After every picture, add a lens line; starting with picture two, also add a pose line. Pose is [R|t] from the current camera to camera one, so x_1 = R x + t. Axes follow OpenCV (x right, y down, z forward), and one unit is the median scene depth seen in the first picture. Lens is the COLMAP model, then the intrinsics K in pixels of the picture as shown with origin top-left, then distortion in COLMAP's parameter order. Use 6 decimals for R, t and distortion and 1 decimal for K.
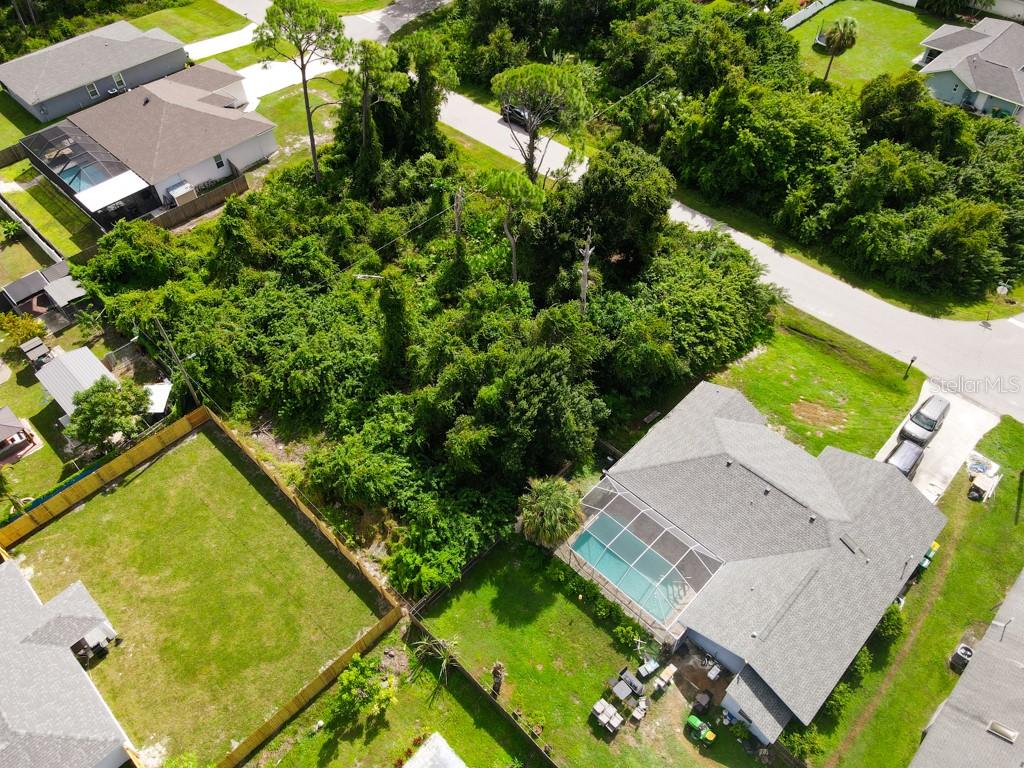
lens RADIAL K [[742.1, 0, 504.3], [0, 742.1, 379.1], [0, 0, 1]] dist [0.022636, 0.005268]
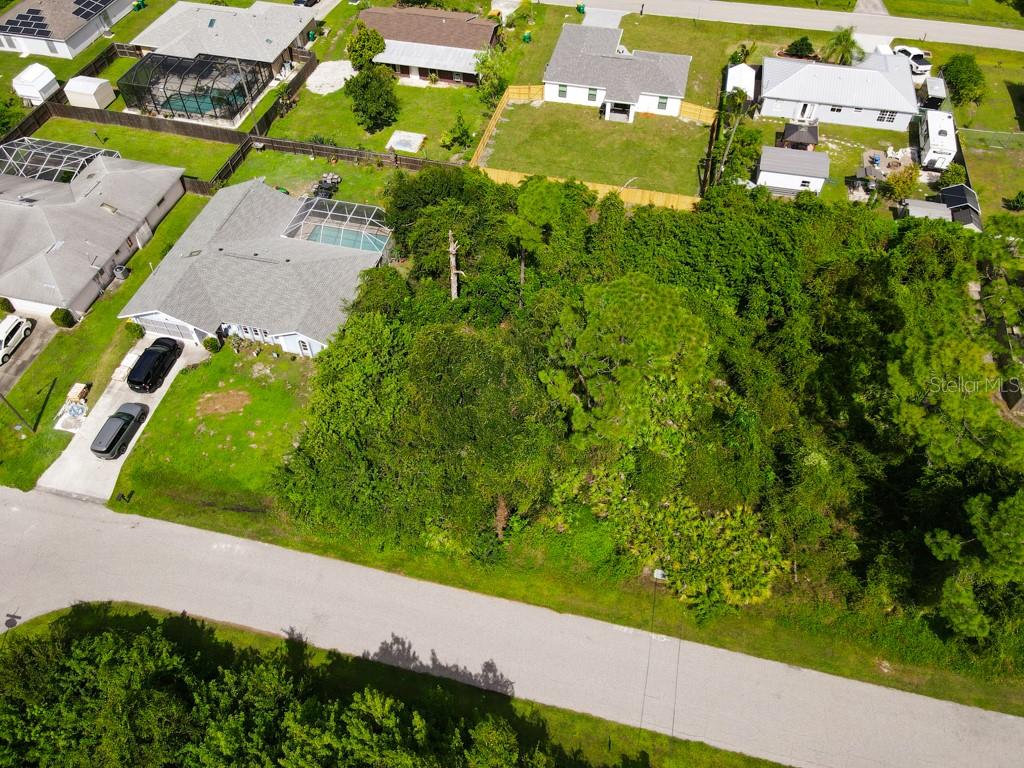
lens RADIAL K [[742.1, 0, 504.3], [0, 742.1, 379.1], [0, 0, 1]] dist [0.022636, 0.005268]
pose [[-0.856855, 0.418101, -0.301649, 0.400659], [-0.370758, -0.093157, 0.924045, -1.062624], [0.358243, 0.903611, 0.234836, 0.902055]]
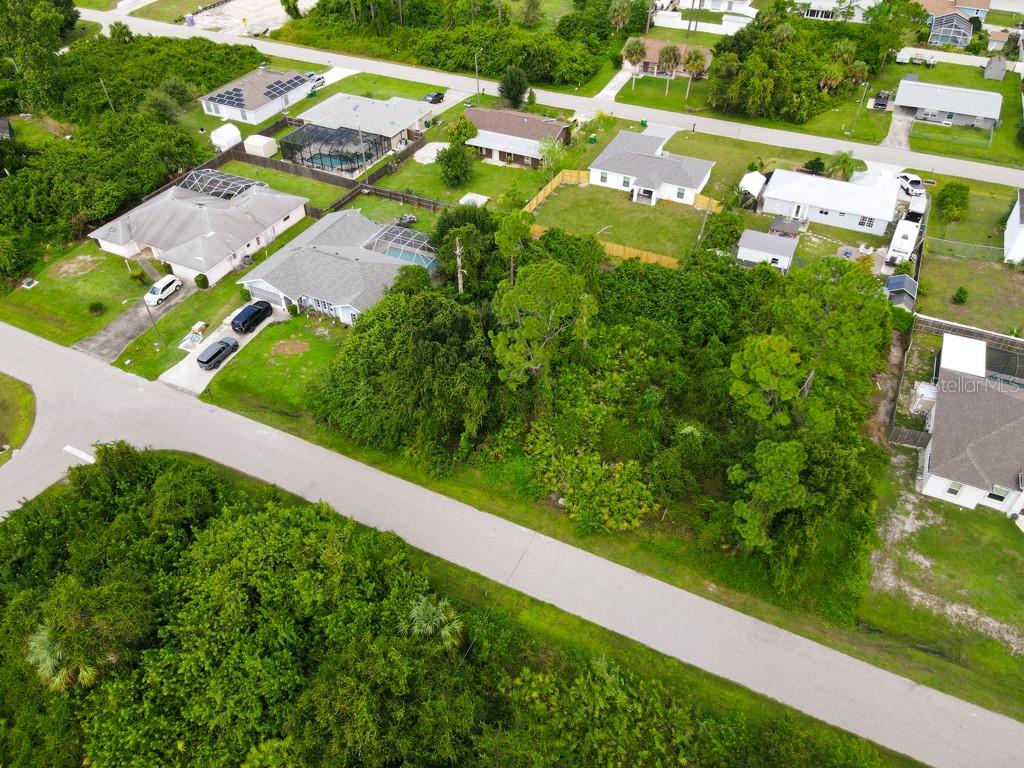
lens RADIAL K [[742.1, 0, 504.3], [0, 742.1, 379.1], [0, 0, 1]] dist [0.022636, 0.005268]
pose [[-0.949732, 0.237700, -0.203736, 0.351285], [-0.208881, 0.003617, 0.977934, -1.464334], [0.233192, 0.971332, 0.046215, 1.126786]]
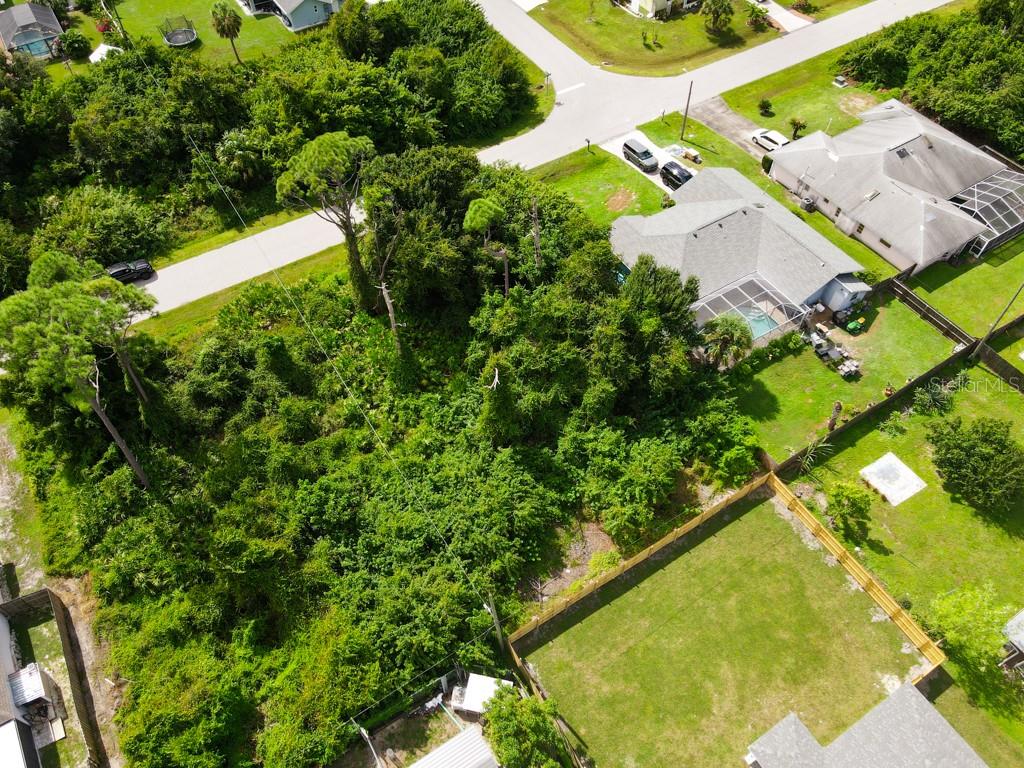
lens RADIAL K [[726.2, 0, 504.9], [0, 726.2, 386.4], [0, 0, 1]] dist [0.022972, 0.002285]
pose [[0.231757, -0.760919, 0.606046, -0.718704], [0.731520, 0.546992, 0.407034, -0.479670], [-0.641222, 0.349002, 0.683397, 0.357027]]
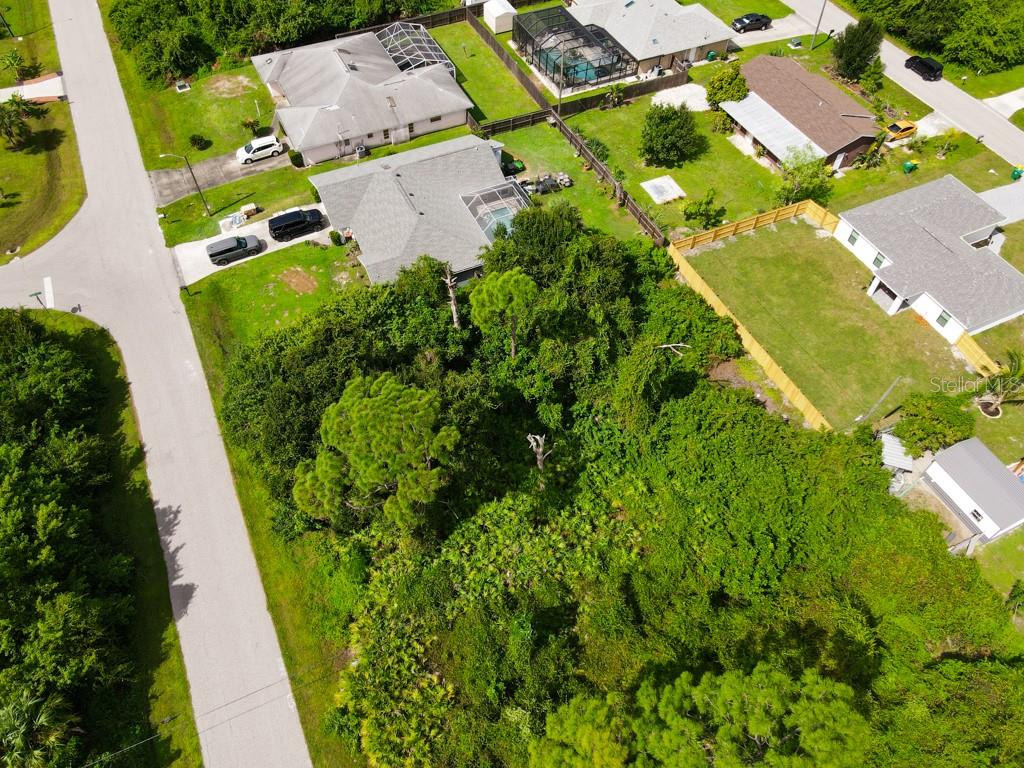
lens RADIAL K [[742.1, 0, 504.3], [0, 742.1, 379.1], [0, 0, 1]] dist [0.022636, 0.005268]
pose [[-0.937047, -0.265539, 0.226787, -0.201425], [0.274729, -0.159679, 0.948170, -1.047534], [-0.215563, 0.950785, 0.222578, 0.845001]]
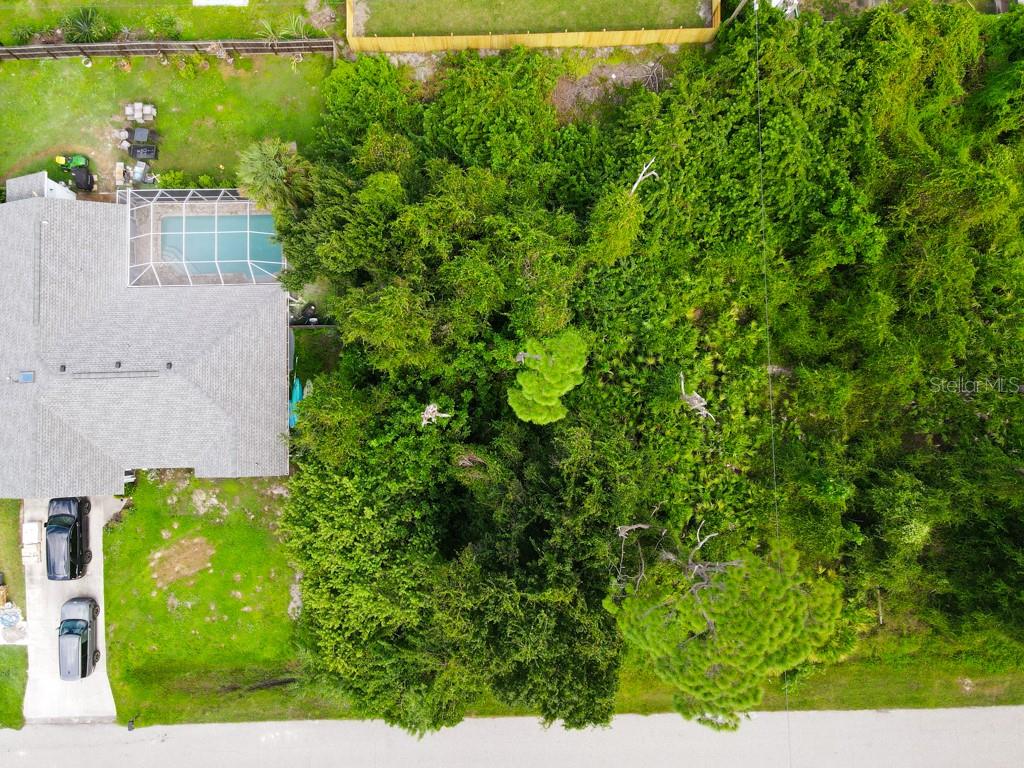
lens RADIAL K [[746.0, 0, 505.1], [0, 746.0, 379.6], [0, 0, 1]] dist [0.027050, -0.006746]
pose [[-0.694094, 0.719777, -0.012442, 0.047596], [-0.525773, -0.495055, 0.691725, -0.627019], [0.491728, 0.486663, 0.722054, 0.504867]]
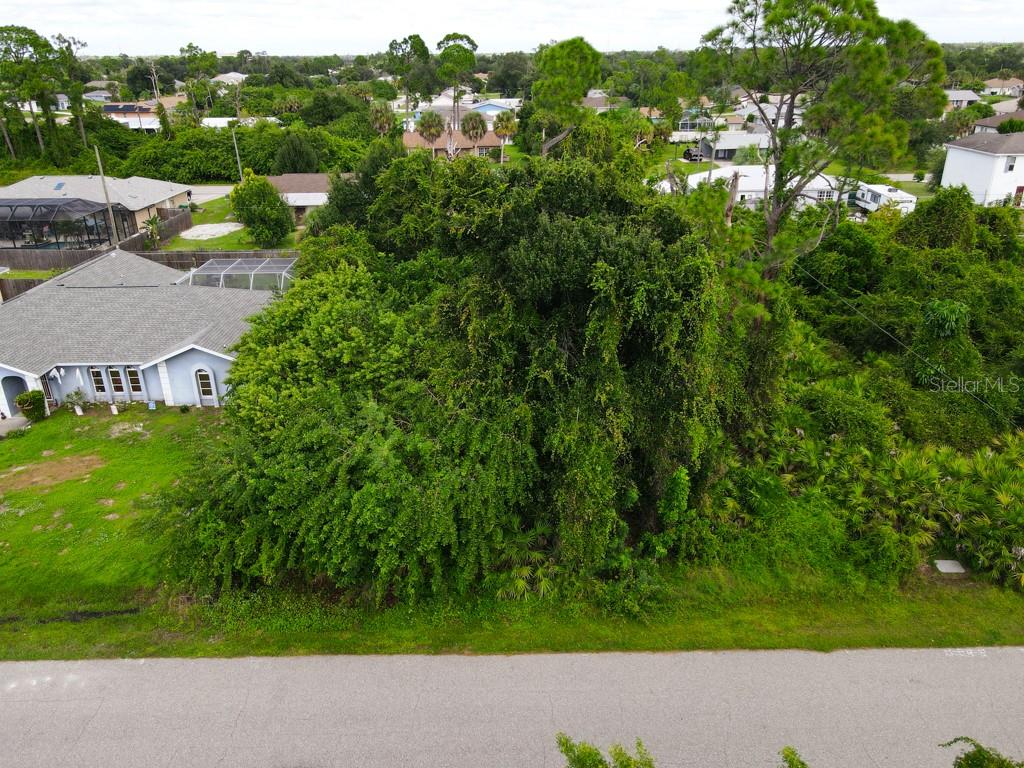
lens RADIAL K [[746.0, 0, 505.1], [0, 746.0, 379.6], [0, 0, 1]] dist [0.027050, -0.006746]
pose [[-0.709412, 0.318472, -0.628737, 0.529445], [-0.510142, 0.383508, 0.769855, -0.595349], [0.486303, 0.866890, -0.109599, 1.206039]]
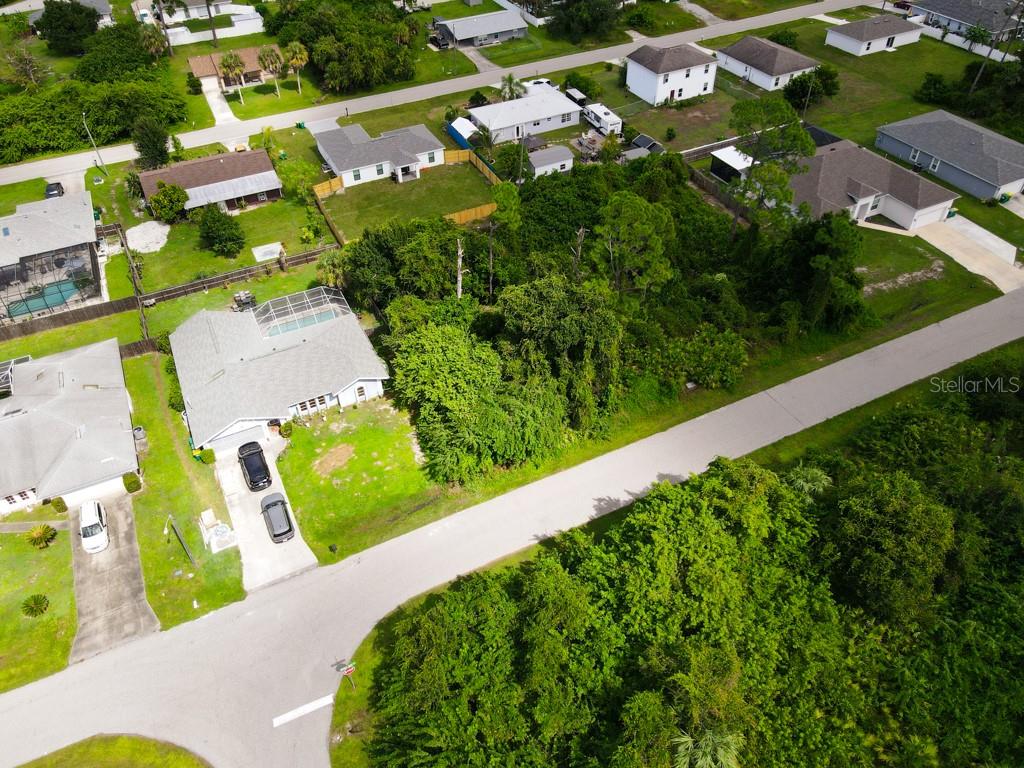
lens RADIAL K [[742.1, 0, 504.3], [0, 742.1, 379.1], [0, 0, 1]] dist [0.022636, 0.005268]
pose [[-0.334972, 0.662860, -0.669634, 1.068416], [-0.689766, 0.311642, 0.653531, -0.972008], [0.641886, 0.680805, 0.352827, 0.698226]]
